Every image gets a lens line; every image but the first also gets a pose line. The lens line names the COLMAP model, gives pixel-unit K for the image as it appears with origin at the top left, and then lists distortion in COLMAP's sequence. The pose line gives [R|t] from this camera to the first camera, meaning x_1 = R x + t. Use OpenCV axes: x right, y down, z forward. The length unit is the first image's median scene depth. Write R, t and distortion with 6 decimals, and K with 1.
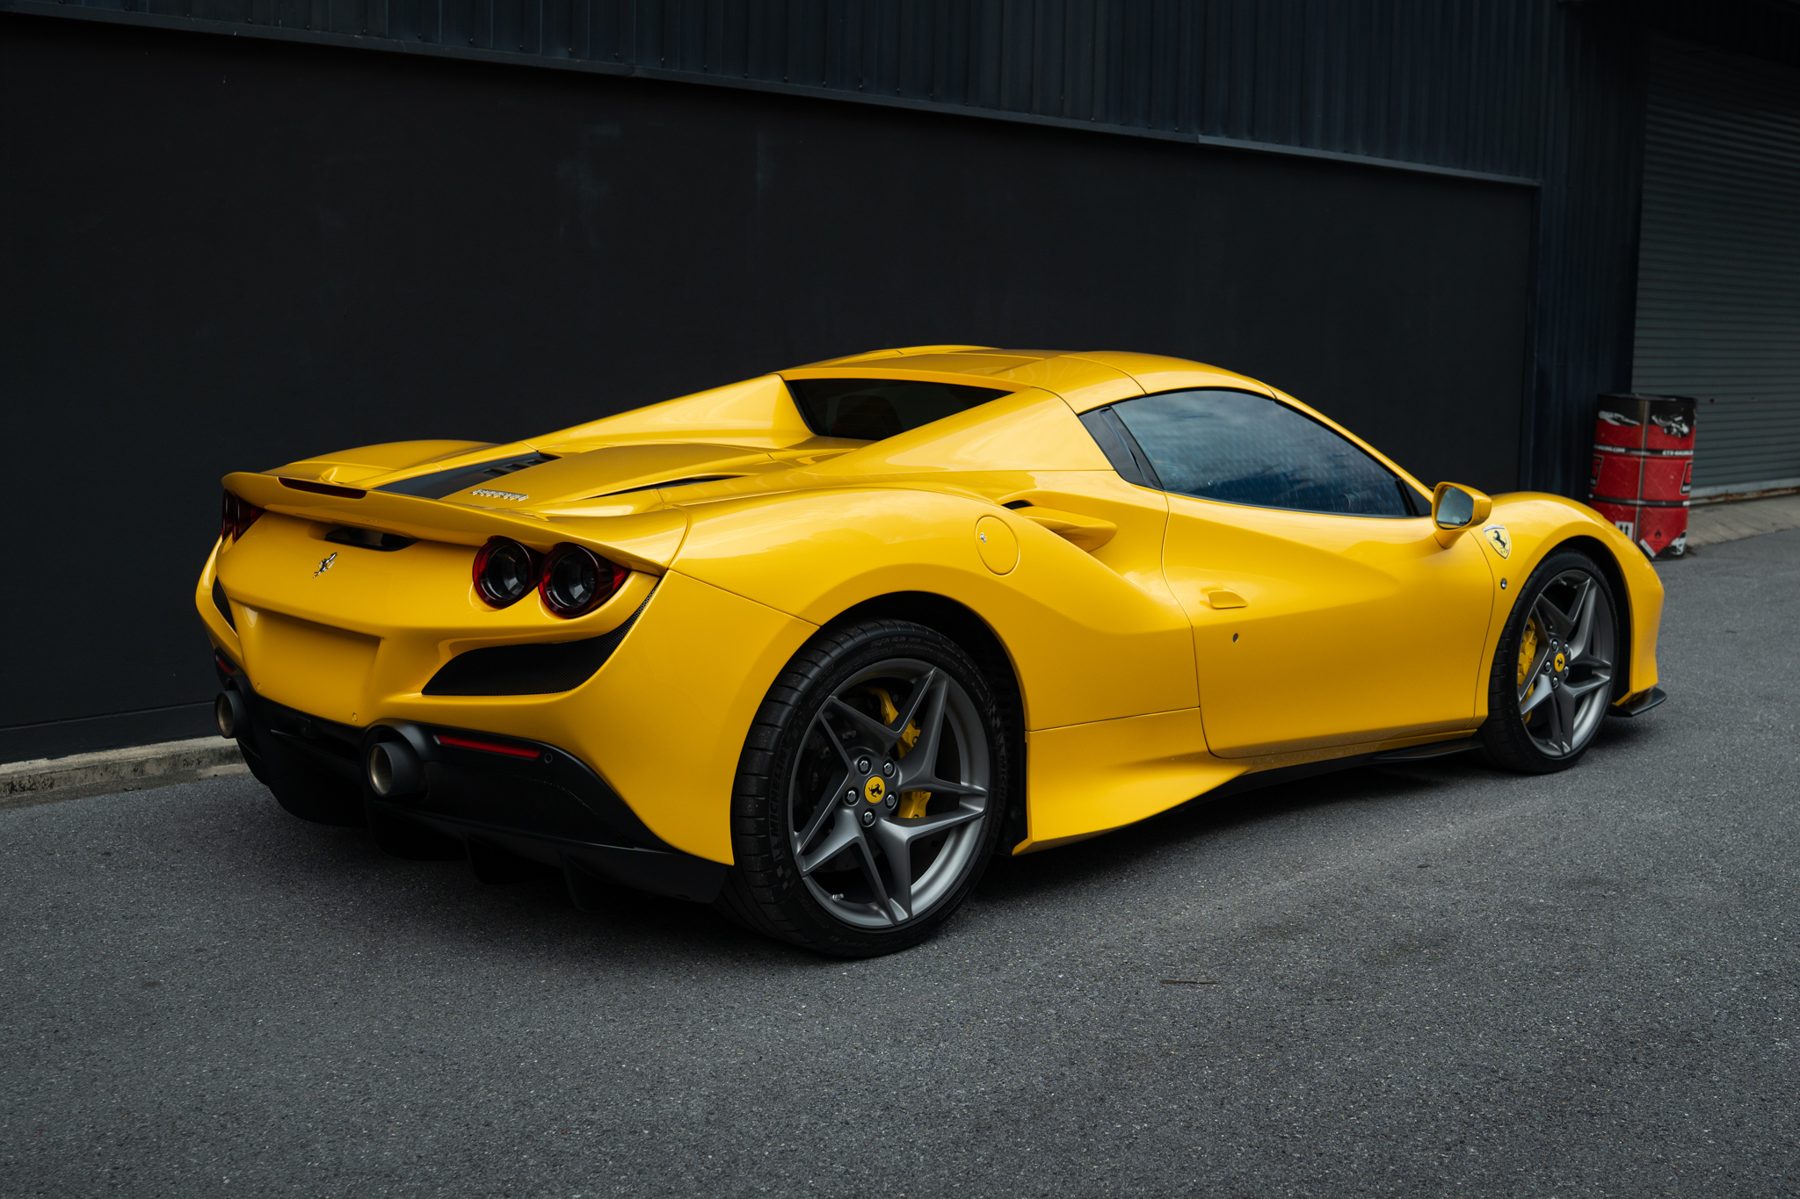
lens RADIAL K [[2038.1, 0, 969.9], [0, 2038.1, 604.9], [0, 0, 1]] dist [-0.181012, 0.174145]
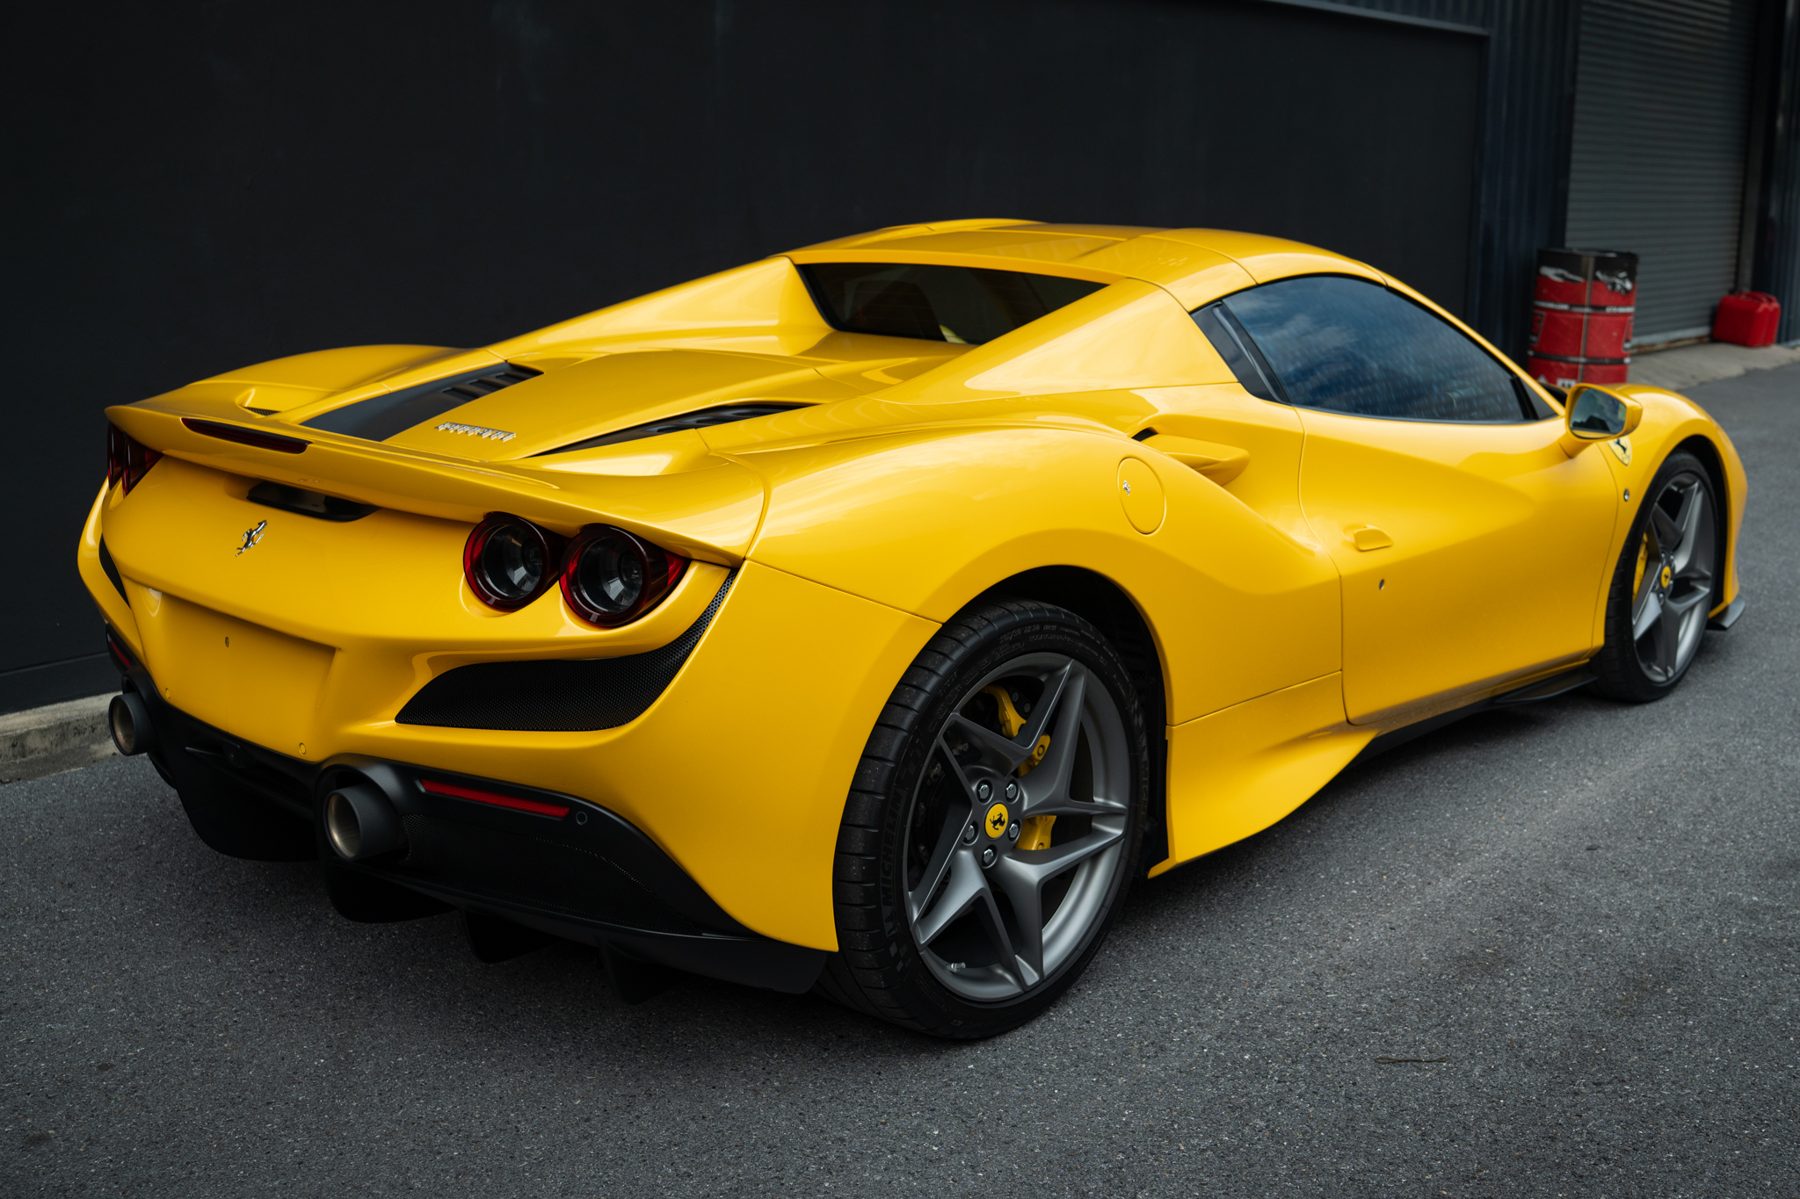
lens RADIAL K [[1895.5, 0, 963.9], [0, 1895.5, 571.5], [0, 0, 1]] dist [-0.183102, 0.208377]
pose [[0.997226, -0.019207, 0.071907, -0.104309], [0.013864, 0.997155, 0.074089, -0.053897], [-0.073125, -0.072887, 0.994656, 0.286065]]
